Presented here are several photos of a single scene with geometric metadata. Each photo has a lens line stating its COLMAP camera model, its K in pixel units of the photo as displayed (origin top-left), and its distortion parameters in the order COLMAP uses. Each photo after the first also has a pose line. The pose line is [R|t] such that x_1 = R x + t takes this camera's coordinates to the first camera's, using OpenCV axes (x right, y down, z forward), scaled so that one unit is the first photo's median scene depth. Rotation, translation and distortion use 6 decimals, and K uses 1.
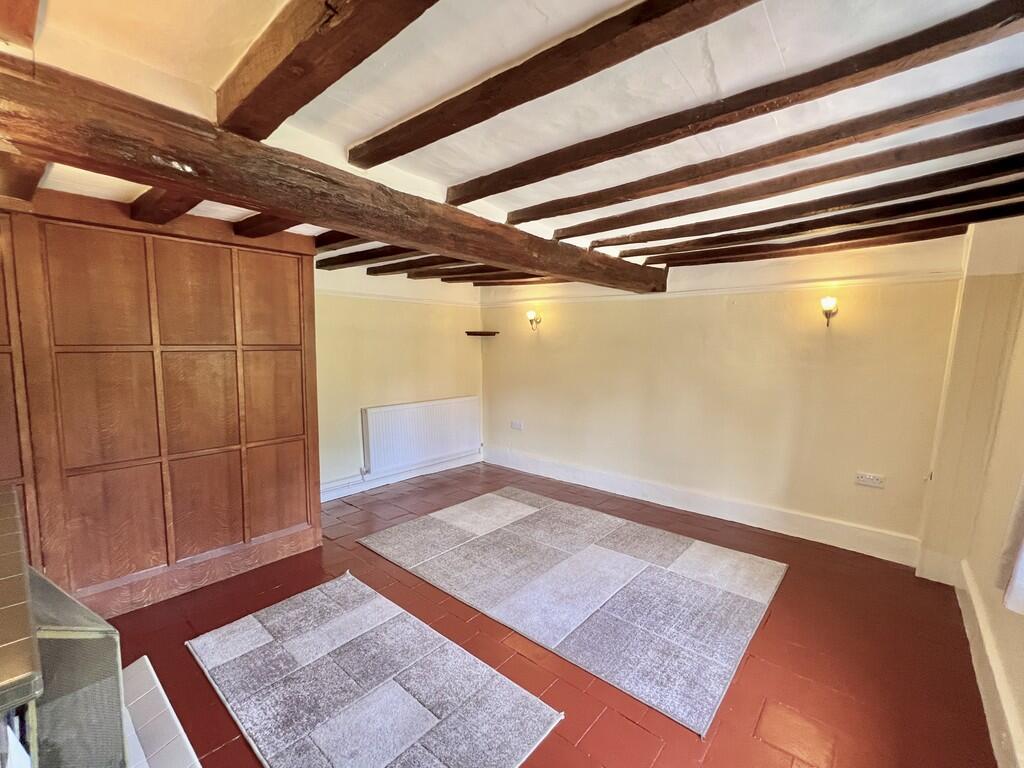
lens RADIAL K [[447.0, 0, 512.0], [0, 447.0, 384.0], [0, 0, 1]] dist [-0.000642, -0.000229]
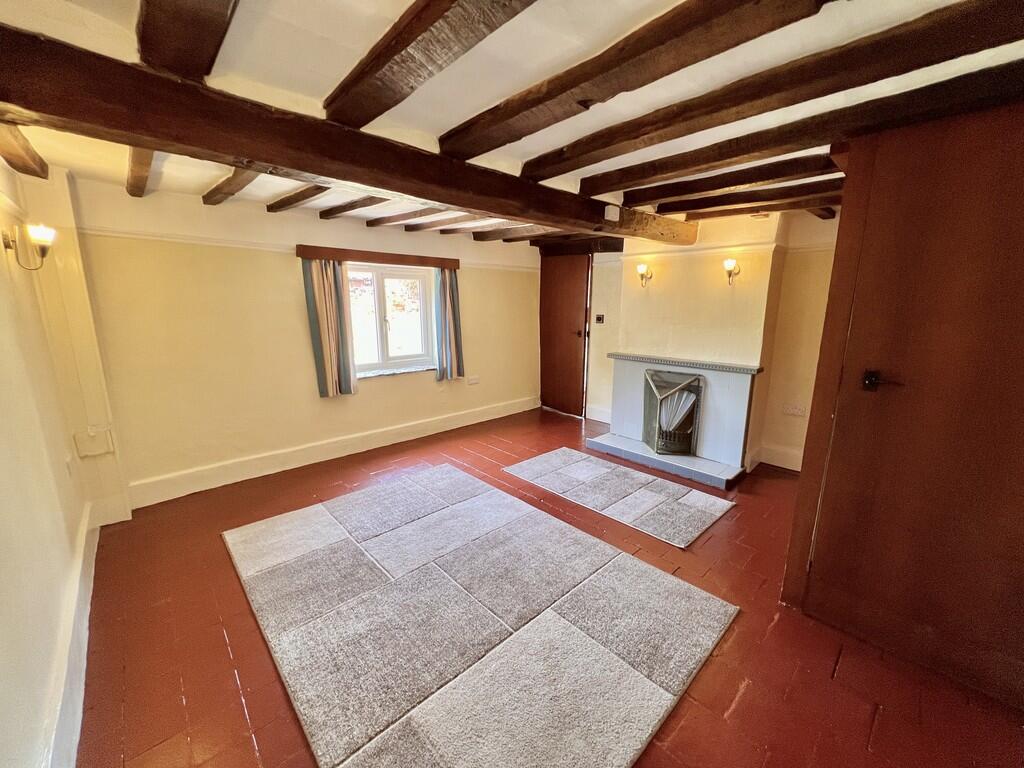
lens RADIAL K [[410.0, 0, 512.0], [0, 410.0, 384.0], [0, 0, 1]] dist [-0.000310, 0.000045]
pose [[-0.994798, -0.033188, 0.096305, -0.071334], [-0.003805, 0.956883, 0.290450, -0.153863], [-0.101792, 0.288573, -0.952031, 1.671312]]
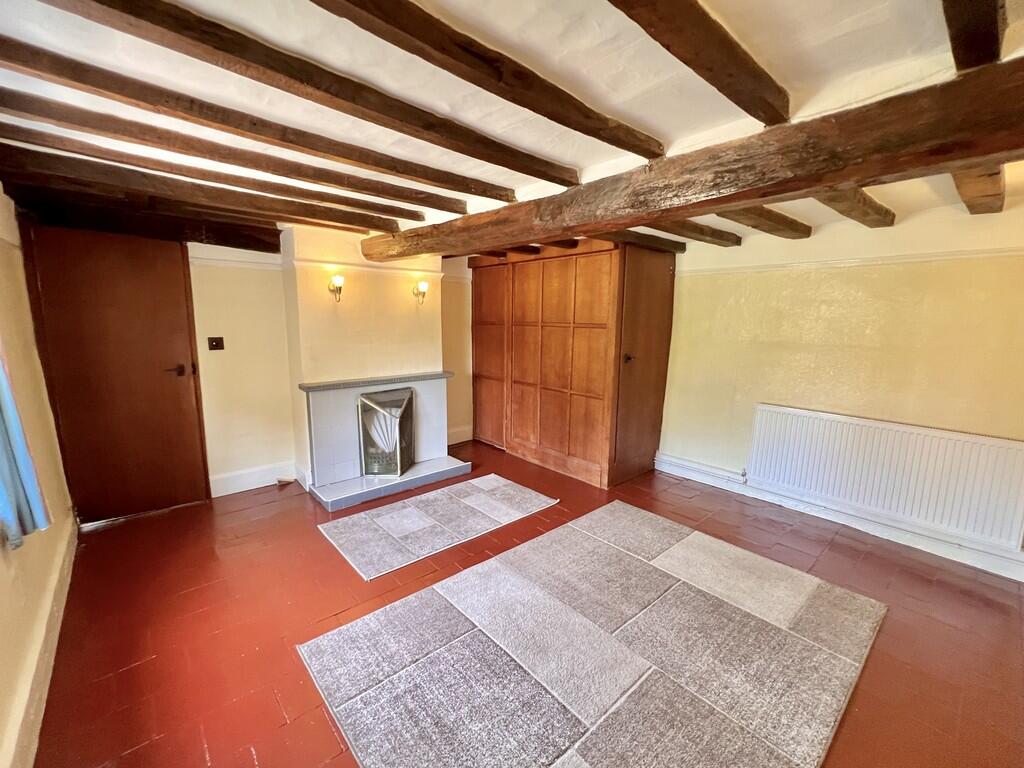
lens RADIAL K [[430.1, 0, 512.0], [0, 430.1, 384.0], [0, 0, 1]] dist [-0.000365, -0.000322]
pose [[-0.133233, 0.143995, -0.980569, 0.779921], [-0.108184, 0.981364, 0.158811, -0.088827], [0.985162, 0.127241, -0.115172, 0.914358]]
